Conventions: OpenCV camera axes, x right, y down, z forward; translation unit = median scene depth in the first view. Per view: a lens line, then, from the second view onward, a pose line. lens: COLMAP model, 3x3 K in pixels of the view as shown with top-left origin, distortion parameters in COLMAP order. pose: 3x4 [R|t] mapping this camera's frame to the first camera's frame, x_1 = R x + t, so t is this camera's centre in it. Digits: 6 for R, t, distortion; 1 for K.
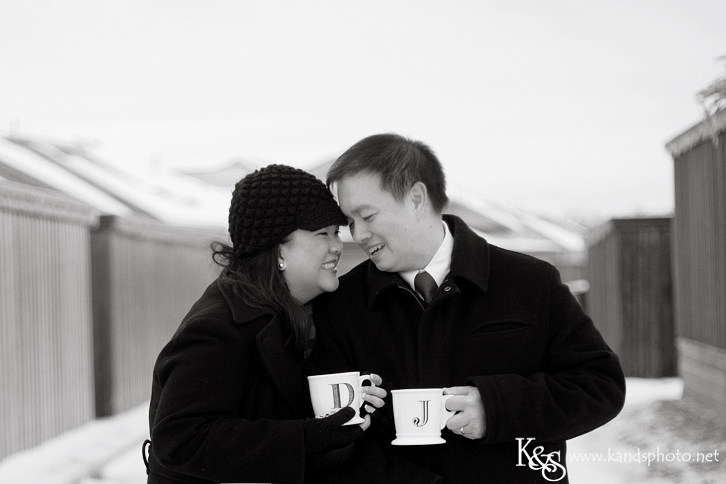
lens RADIAL K [[1866.9, 0, 363.0], [0, 1866.9, 242.0], [0, 0, 1]] dist [-0.379072, -0.358484]
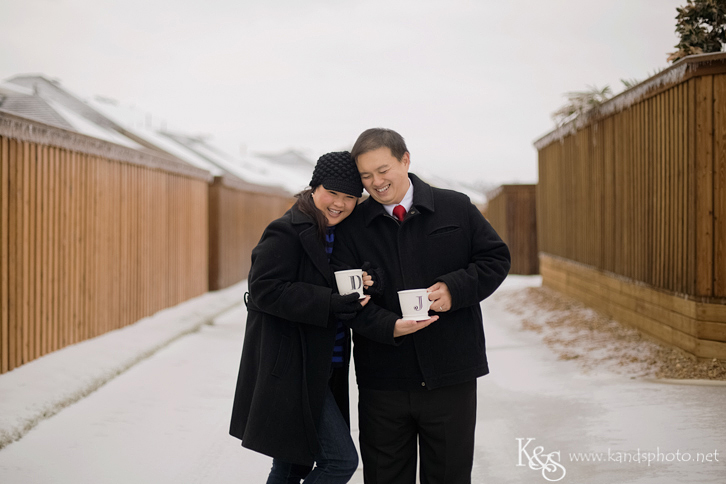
lens RADIAL K [[1866.9, 0, 363.0], [0, 1866.9, 242.0], [0, 0, 1]] dist [-0.379072, -0.358484]
pose [[0.998802, 0.016826, 0.045953, -0.080260], [-0.014487, 0.998605, -0.050771, 0.135826], [-0.046743, 0.050045, 0.997653, -0.772389]]
